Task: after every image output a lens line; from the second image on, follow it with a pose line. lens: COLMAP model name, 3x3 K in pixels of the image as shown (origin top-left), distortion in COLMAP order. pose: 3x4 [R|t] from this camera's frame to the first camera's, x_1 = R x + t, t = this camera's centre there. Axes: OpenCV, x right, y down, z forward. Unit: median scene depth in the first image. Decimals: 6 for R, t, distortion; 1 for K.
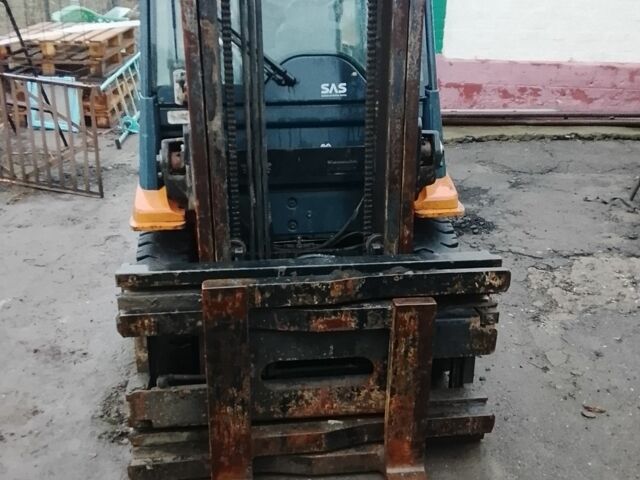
lens RADIAL K [[649.5, 0, 320.0], [0, 649.5, 240.0], [0, 0, 1]] dist [0.086824, -0.020335]
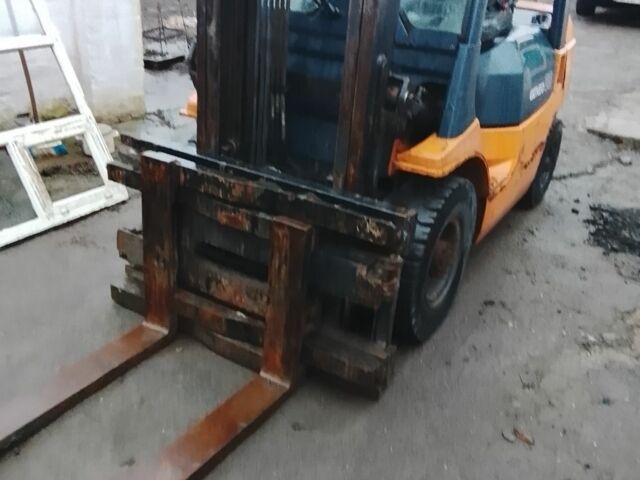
lens RADIAL K [[649.5, 0, 320.0], [0, 649.5, 240.0], [0, 0, 1]] dist [0.086824, -0.020335]
pose [[0.788672, 0.311618, -0.529991, 0.703582], [-0.294362, 0.948197, 0.119474, -0.016293], [0.539766, 0.061784, 0.839545, 0.133551]]
